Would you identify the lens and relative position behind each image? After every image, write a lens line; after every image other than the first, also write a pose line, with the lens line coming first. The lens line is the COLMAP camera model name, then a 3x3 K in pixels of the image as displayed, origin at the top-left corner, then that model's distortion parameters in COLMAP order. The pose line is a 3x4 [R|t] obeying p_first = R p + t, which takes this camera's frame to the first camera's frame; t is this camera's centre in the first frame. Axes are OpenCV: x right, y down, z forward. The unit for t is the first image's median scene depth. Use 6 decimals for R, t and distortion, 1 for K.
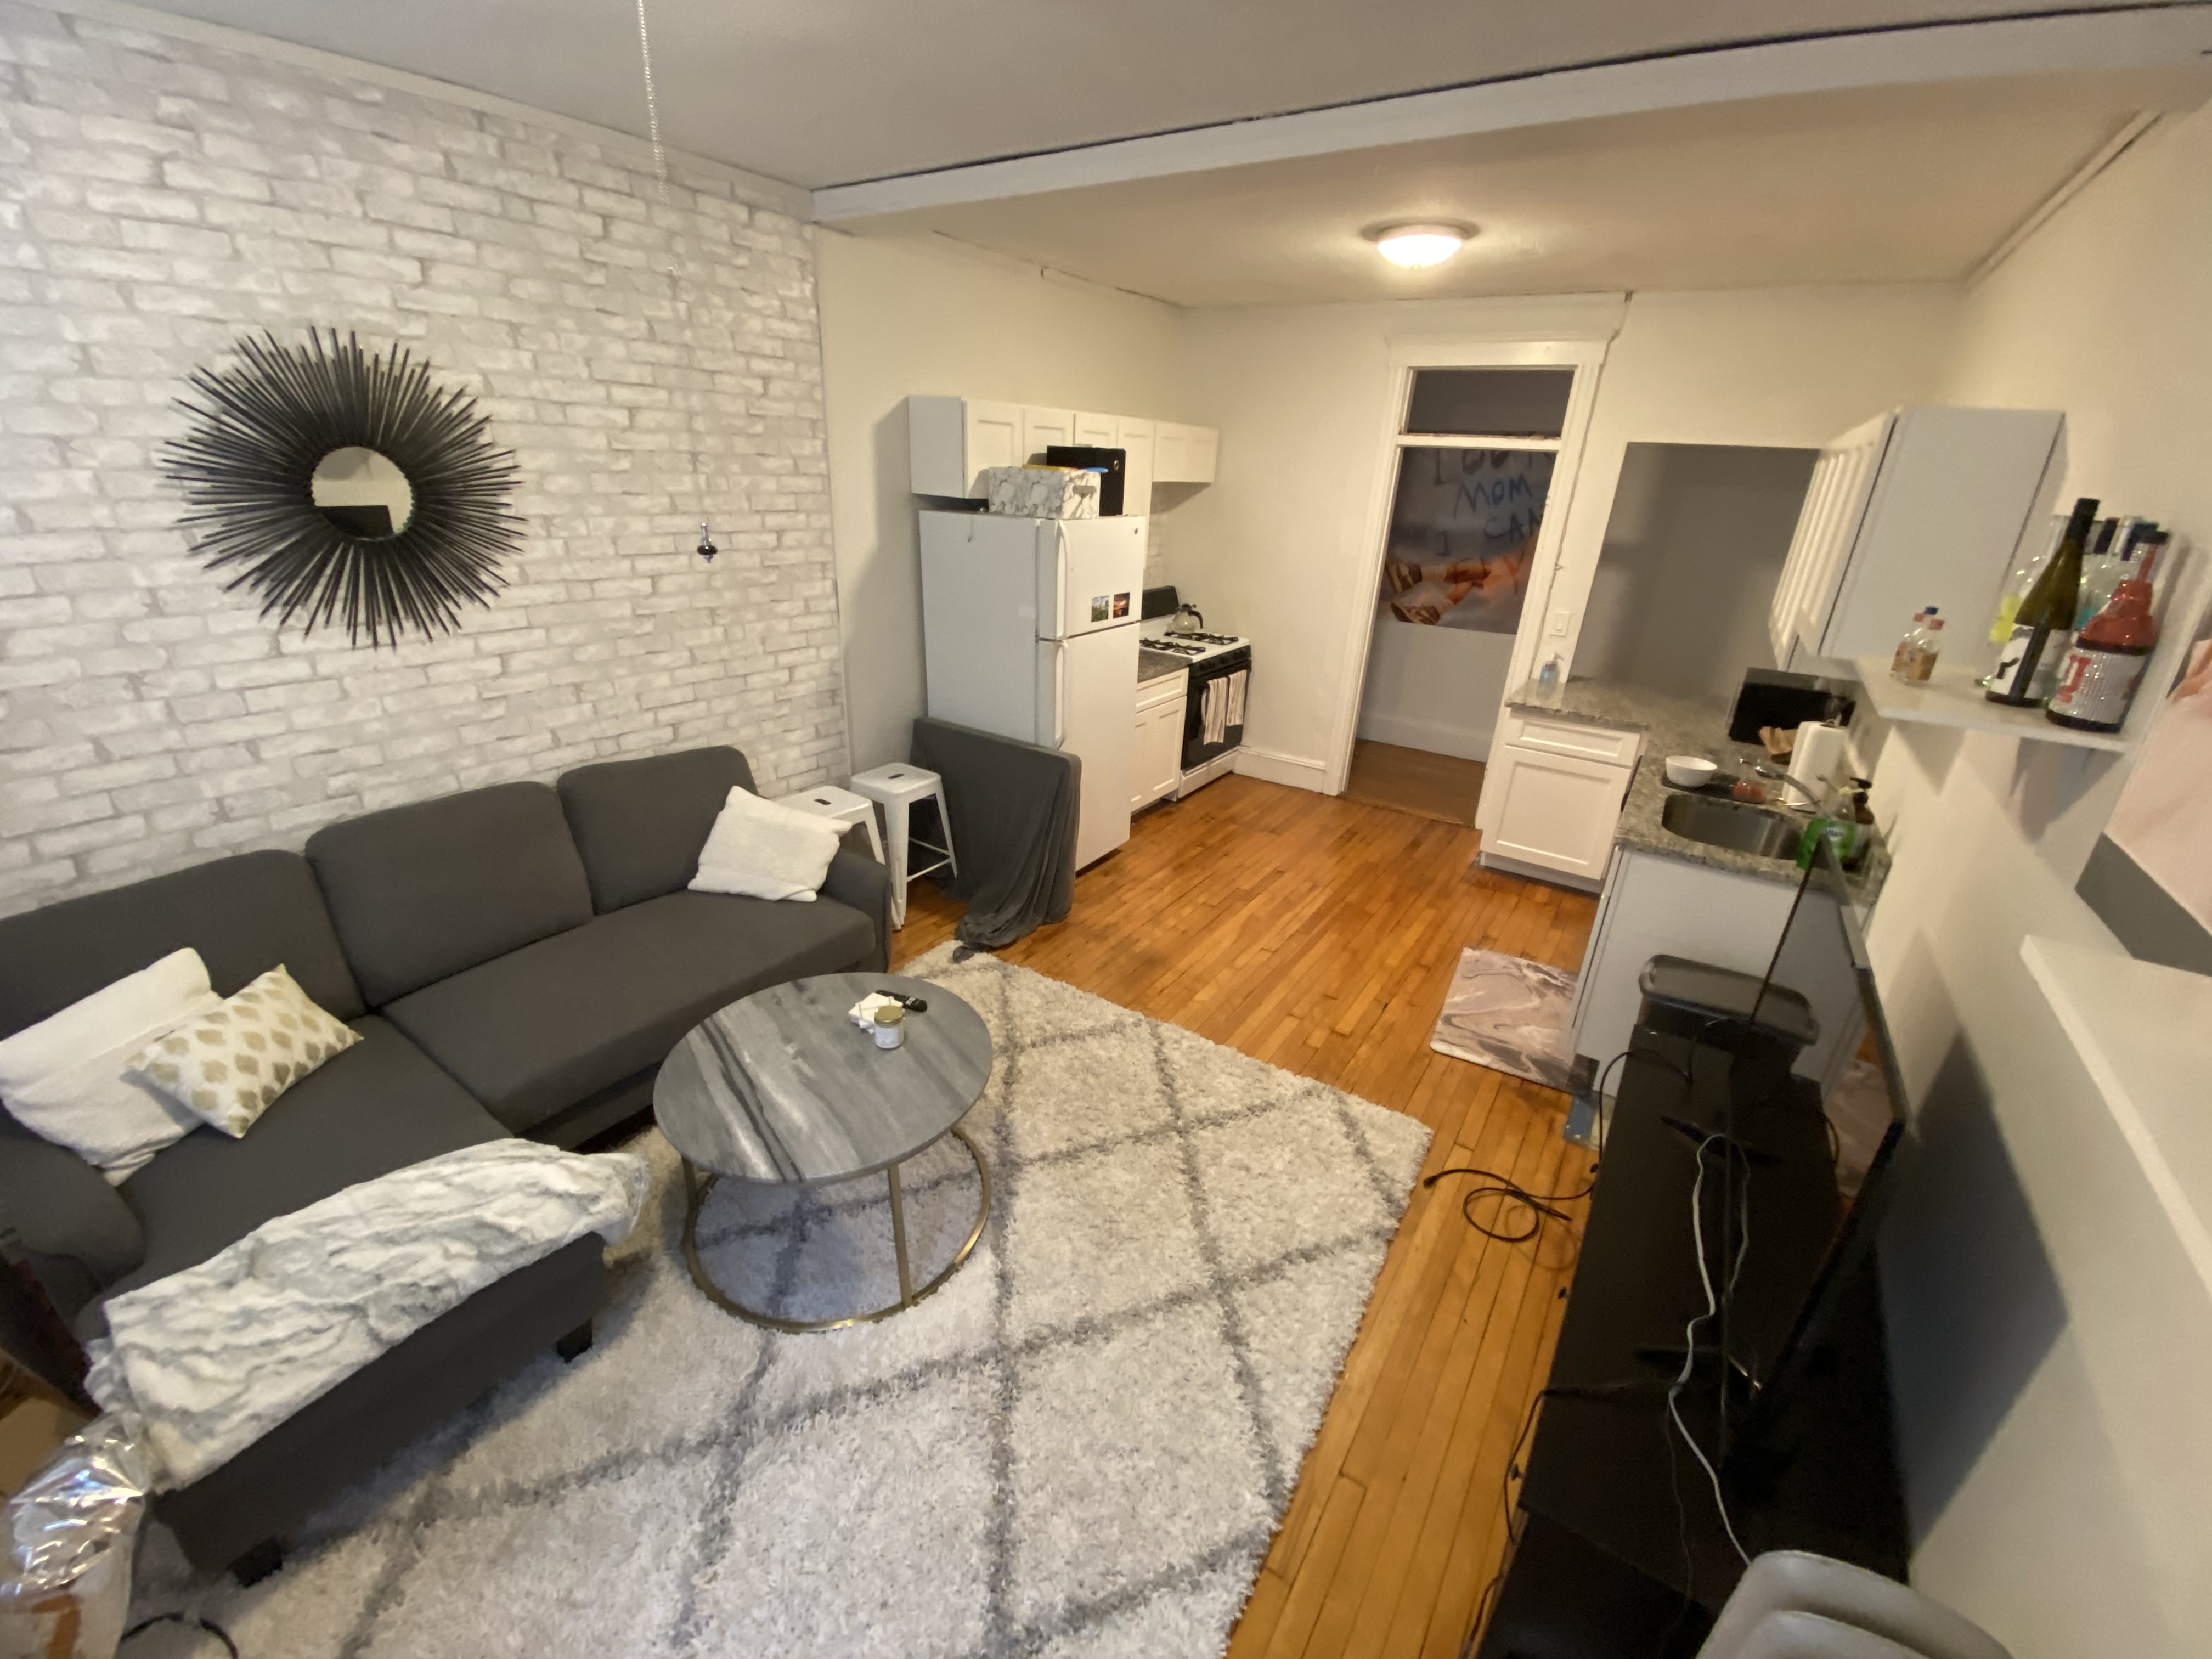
lens RADIAL K [[888.1, 0, 1100.2], [0, 888.1, 815.0], [0, 0, 1]] dist [0.022644, -0.020815]
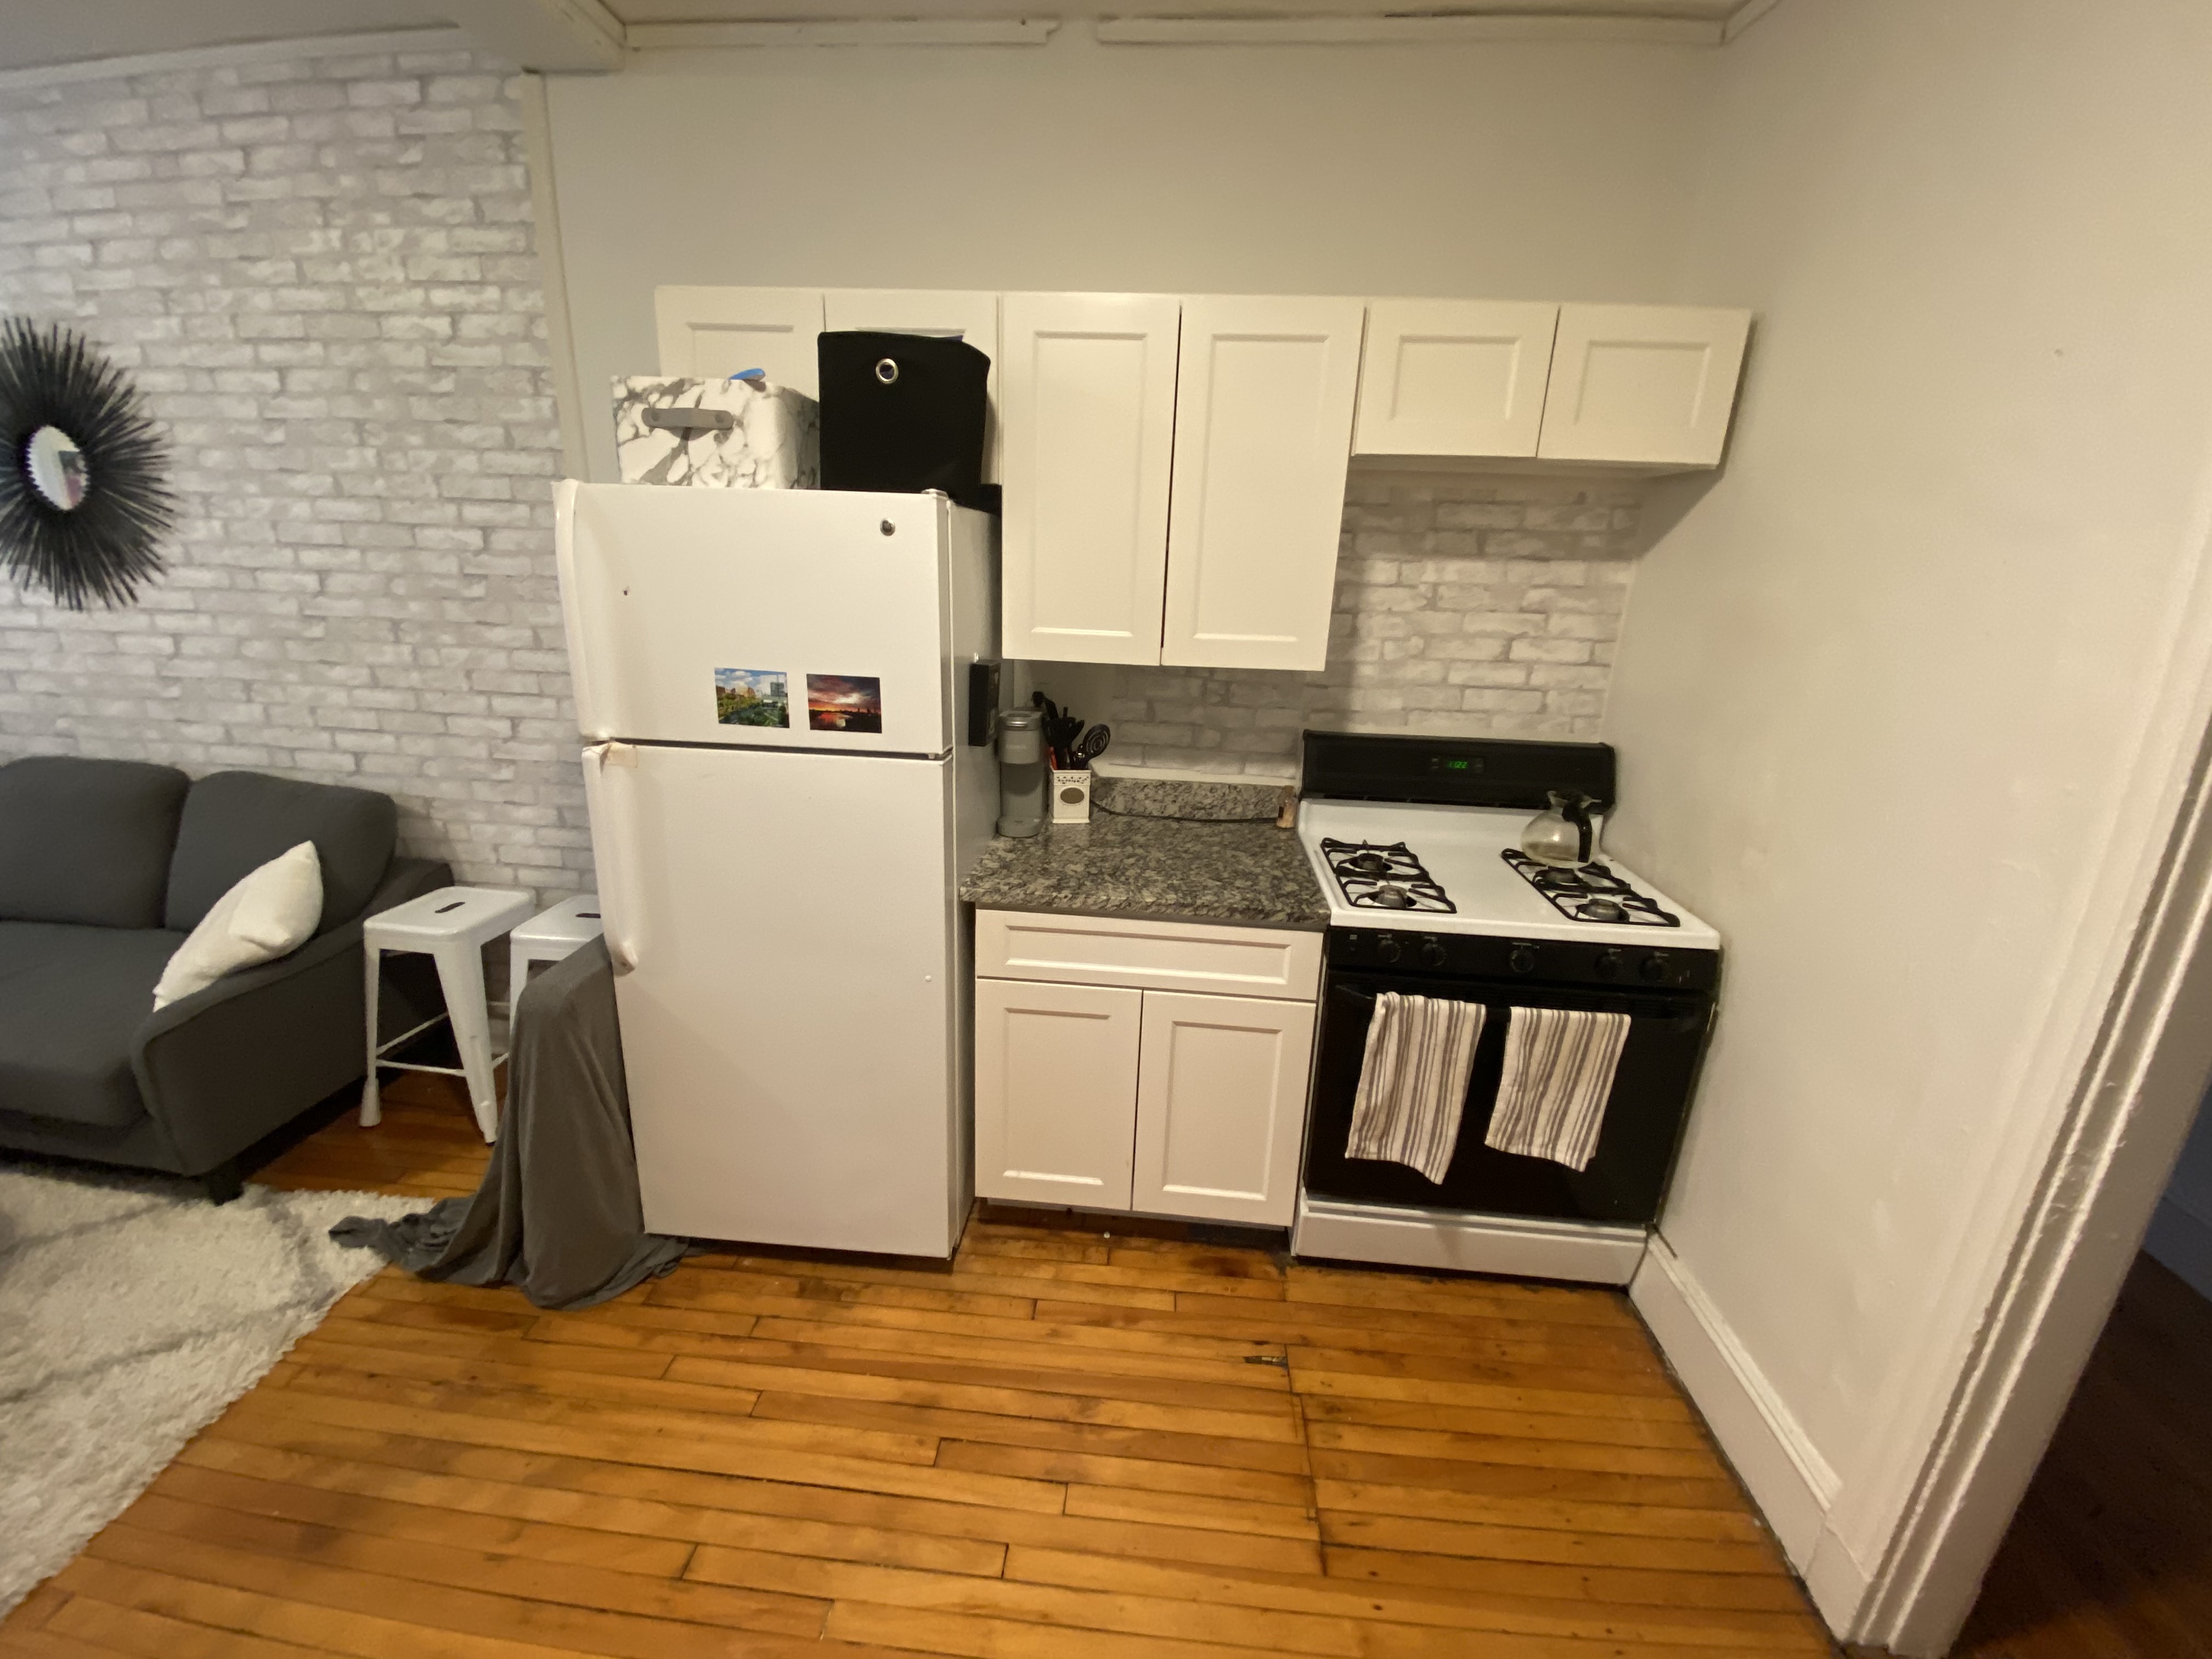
lens RADIAL K [[888.1, 0, 1100.7], [0, 888.1, 827.1], [0, 0, 1]] dist [0.022644, -0.020815]
pose [[0.485989, 0.220586, -0.845670, 0.680217], [-0.337622, 0.939892, 0.051139, -0.376911], [0.806118, 0.260663, 0.531251, 1.371166]]
